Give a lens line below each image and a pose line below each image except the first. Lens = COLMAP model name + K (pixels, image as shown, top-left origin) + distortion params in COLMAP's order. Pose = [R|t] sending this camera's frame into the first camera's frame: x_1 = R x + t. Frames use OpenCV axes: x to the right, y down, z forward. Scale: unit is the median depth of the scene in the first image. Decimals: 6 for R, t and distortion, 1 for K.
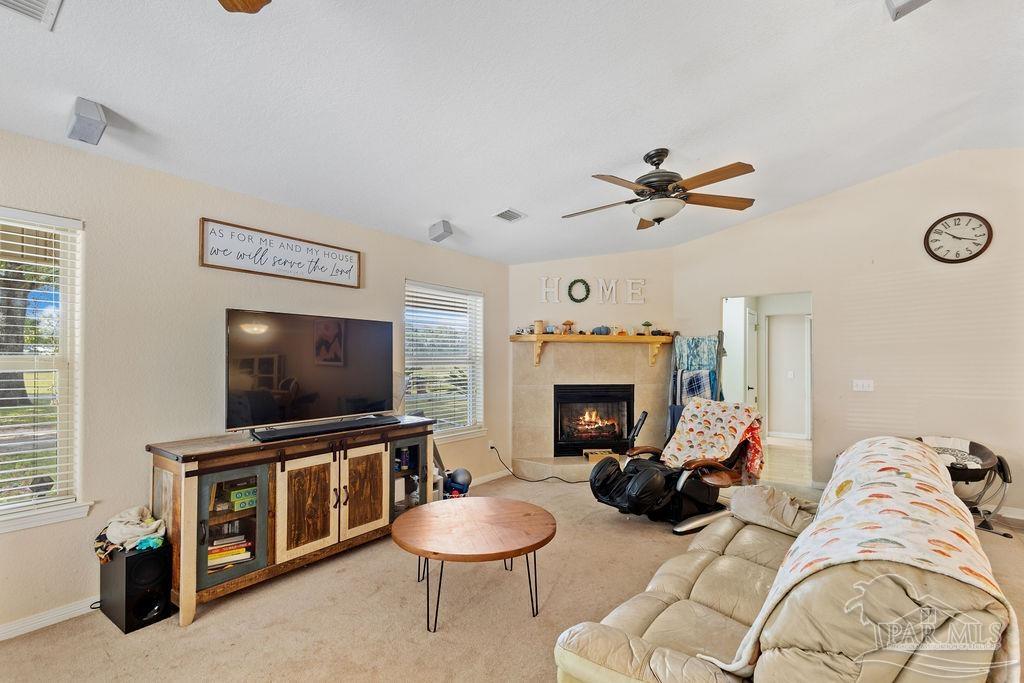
lens RADIAL K [[479.9, 0, 510.3], [0, 479.9, 355.6], [0, 0, 1]] dist [0.003363, 0.000325]
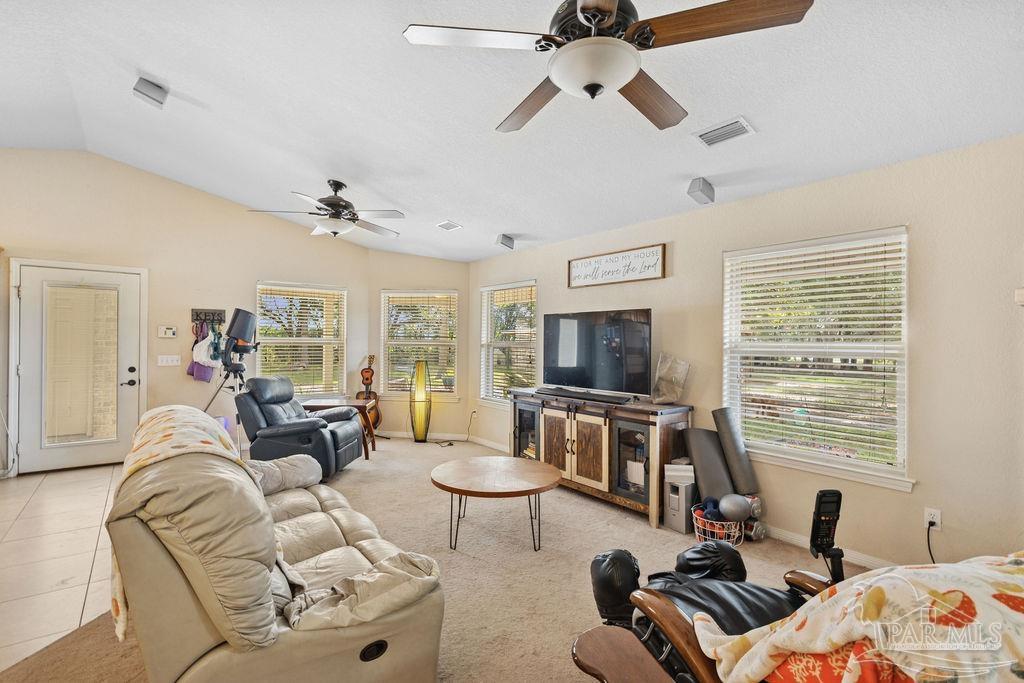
lens RADIAL K [[470.3, 0, 498.5], [0, 470.3, 339.6], [0, 0, 1]] dist [0.003265, 0.000121]
pose [[-0.281058, -0.010509, -0.959633, 0.886793], [-0.007726, 0.999932, -0.008688, 0.007782], [0.959660, 0.004972, -0.281120, 1.077617]]
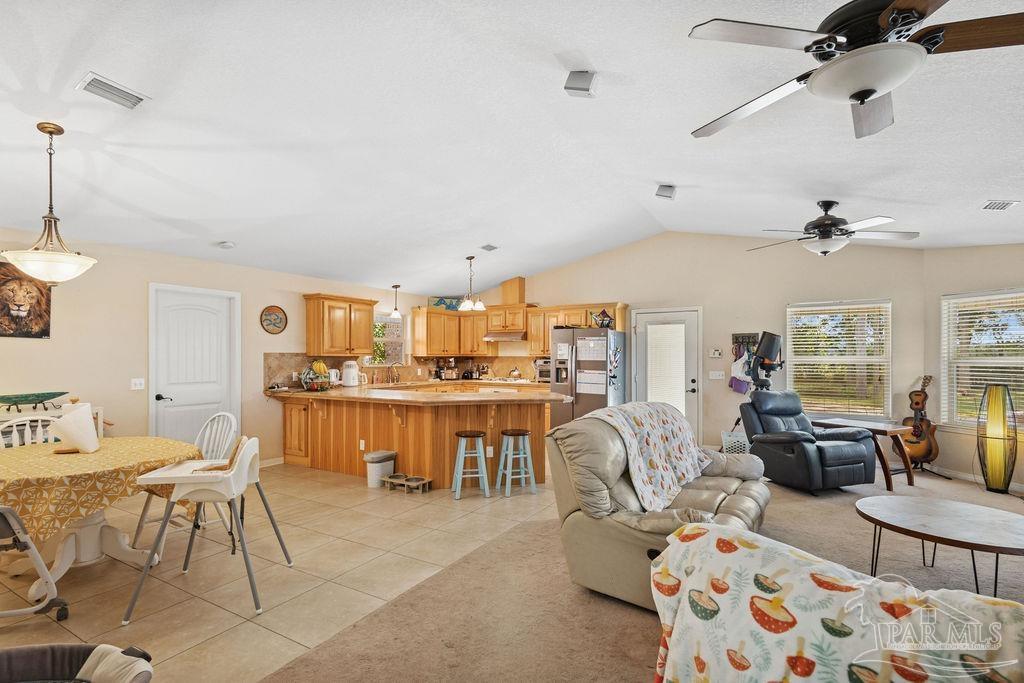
lens RADIAL K [[480.0, 0, 510.4], [0, 480.0, 362.5], [0, 0, 1]] dist [-0.000062, -0.000355]
pose [[-0.995215, -0.002784, -0.097665, 0.782654], [-0.003470, 0.999970, 0.006859, 0.007218], [0.097643, 0.007165, -0.995196, 1.498630]]
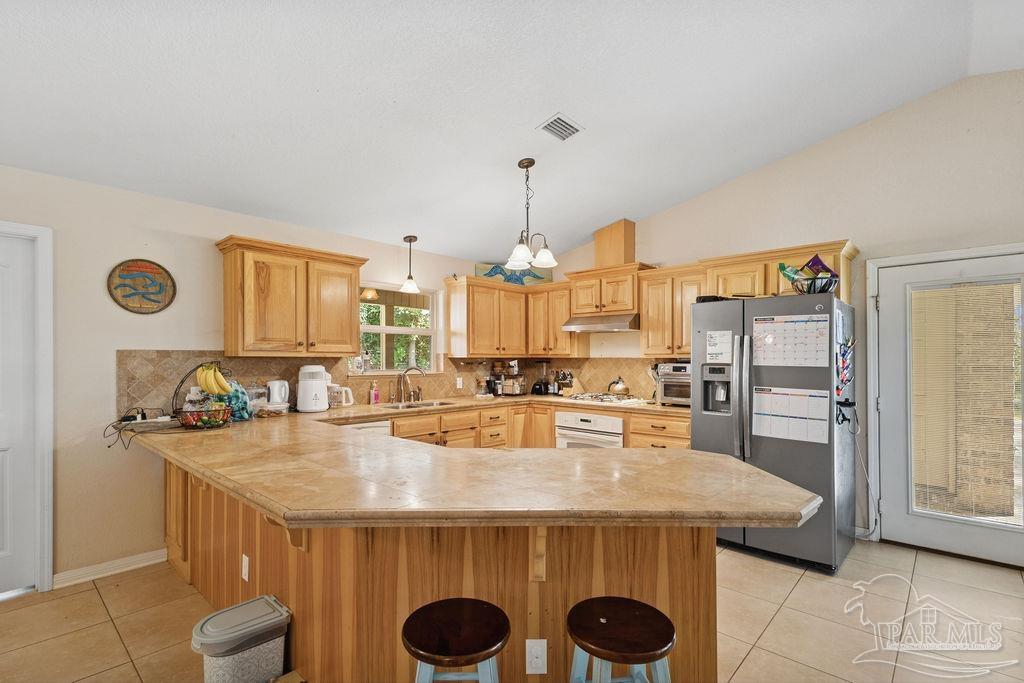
lens RADIAL K [[479.9, 0, 510.3], [0, 479.9, 355.6], [0, 0, 1]] dist [0.003363, 0.000325]
pose [[-0.993414, -0.003756, 0.114520, 0.681384], [-0.005052, 0.999926, -0.011024, 0.003829], [-0.114470, -0.011530, -0.993360, 0.576588]]
